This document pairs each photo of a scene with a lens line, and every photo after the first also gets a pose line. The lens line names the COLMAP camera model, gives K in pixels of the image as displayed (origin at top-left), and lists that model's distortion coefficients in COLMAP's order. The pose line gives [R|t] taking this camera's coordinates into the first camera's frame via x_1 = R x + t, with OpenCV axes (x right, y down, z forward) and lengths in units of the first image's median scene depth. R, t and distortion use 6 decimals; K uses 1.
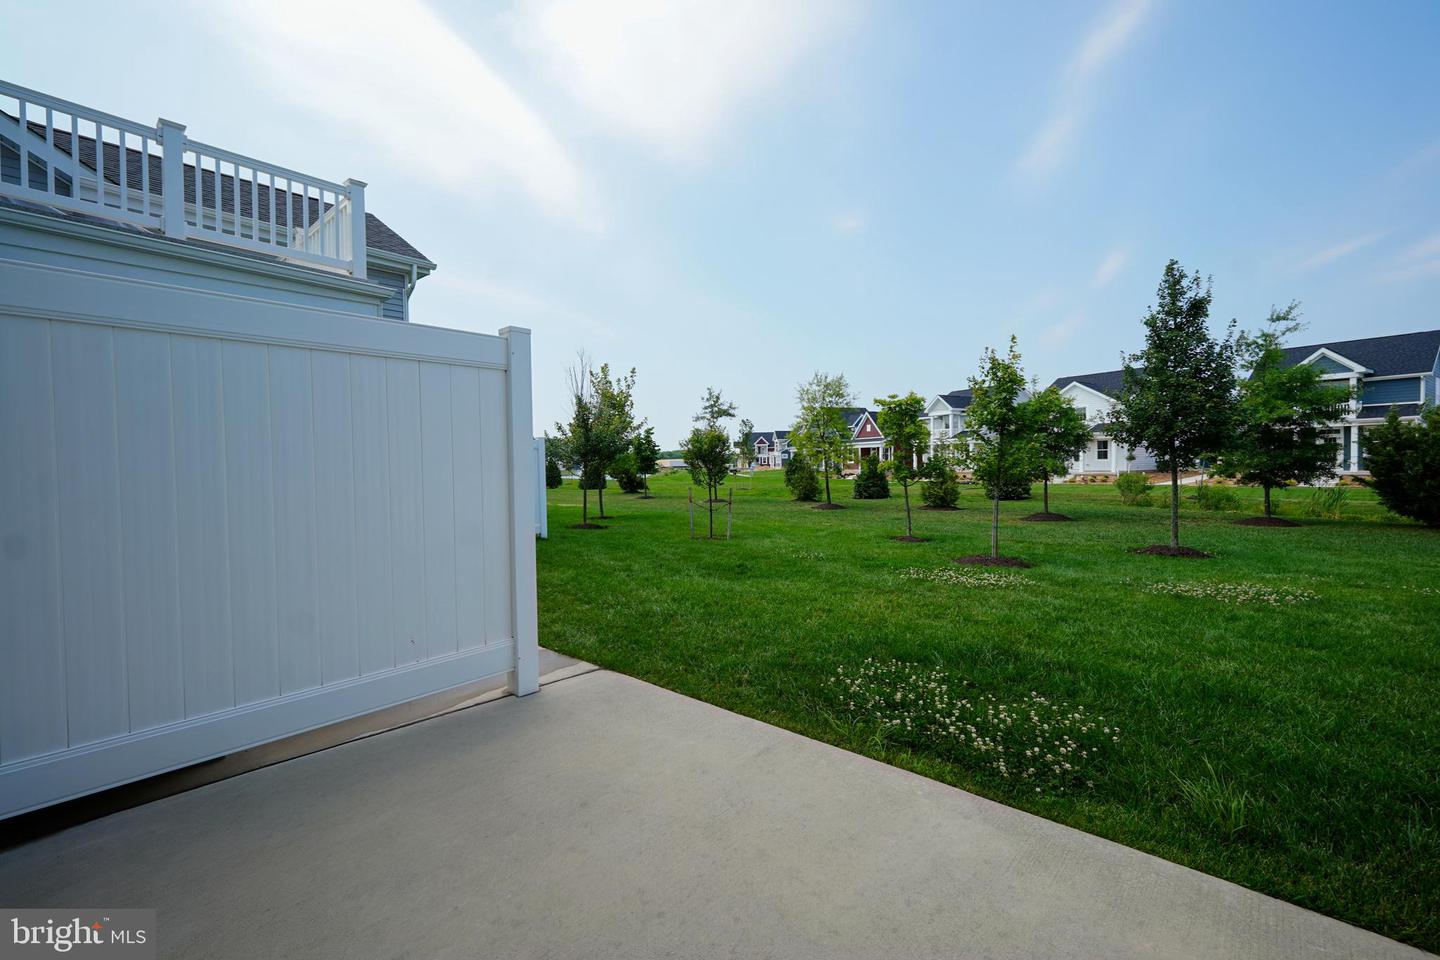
lens RADIAL K [[613.6, 0, 720.0], [0, 613.6, 480.0], [0, 0, 1]] dist [-0.002345, -0.000146]
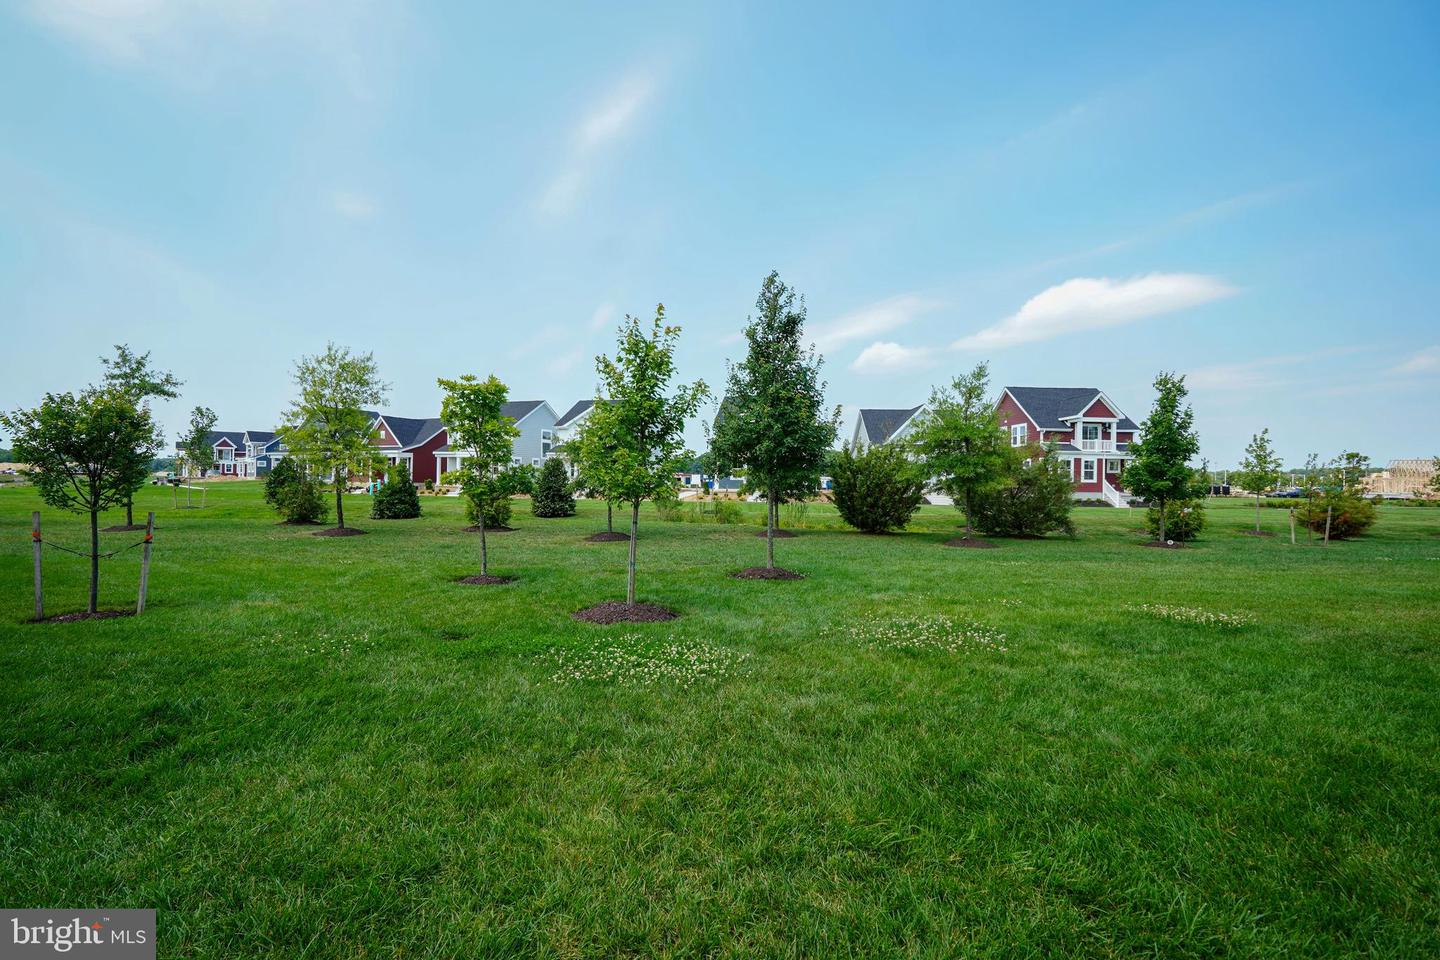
lens RADIAL K [[613.5, 0, 720.9], [0, 613.5, 467.4], [0, 0, 1]] dist [-0.037650, 0.022761]
pose [[0.726856, 0.035174, 0.685888, 0.008291], [-0.004220, 0.998897, -0.046754, -0.001299], [-0.686776, 0.031090, 0.726204, 0.151838]]
